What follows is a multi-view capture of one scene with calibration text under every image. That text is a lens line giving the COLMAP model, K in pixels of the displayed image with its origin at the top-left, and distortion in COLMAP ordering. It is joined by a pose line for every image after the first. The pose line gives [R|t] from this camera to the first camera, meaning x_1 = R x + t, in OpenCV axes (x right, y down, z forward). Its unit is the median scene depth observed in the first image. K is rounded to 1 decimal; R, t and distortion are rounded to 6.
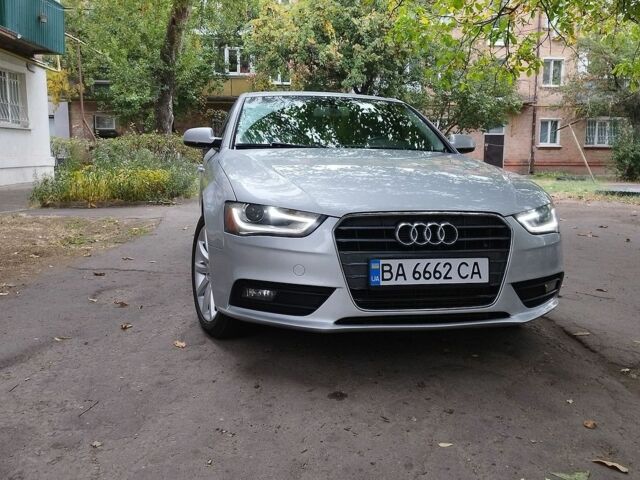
lens RADIAL K [[614.4, 0, 320.0], [0, 614.4, 240.4], [0, 0, 1]] dist [0.015364, 0.000000]
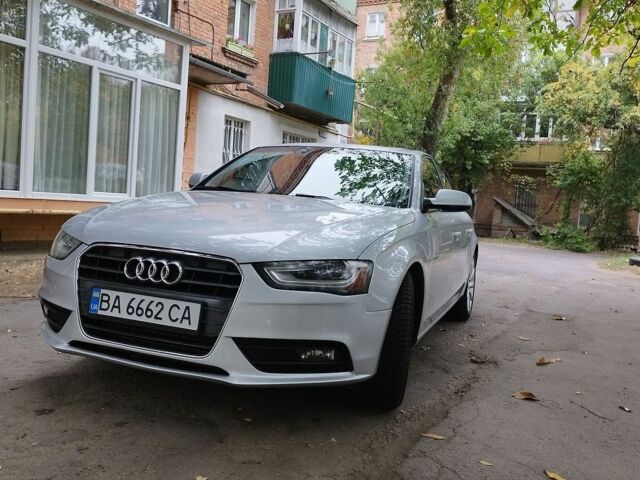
lens RADIAL K [[614.4, 0, 319.8], [0, 614.4, 237.1], [0, 0, 1]] dist [0.015364, 0.000000]
pose [[0.844527, 0.079694, -0.529550, 0.875526], [-0.138511, 0.987722, -0.072252, -0.028119], [0.517290, 0.134367, 0.845196, 0.285952]]
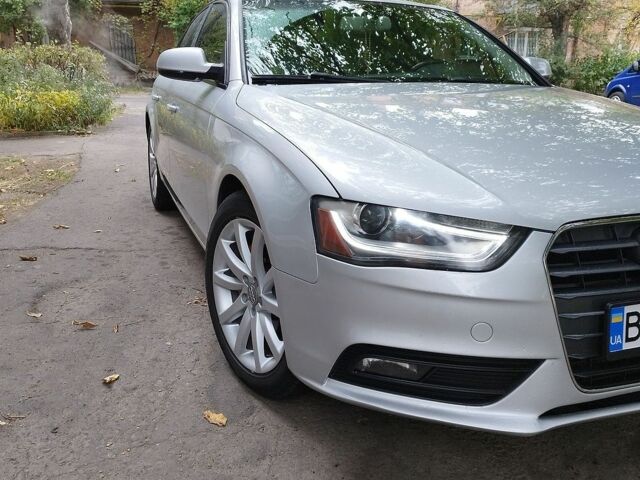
lens RADIAL K [[614.4, 0, 320.8], [0, 614.4, 241.9], [0, 0, 1]] dist [0.015364, 0.000000]
pose [[0.987793, -0.043510, 0.149574, -0.238596], [0.022021, 0.989560, 0.142428, -0.104505], [-0.154210, -0.137396, 0.978438, 0.464635]]
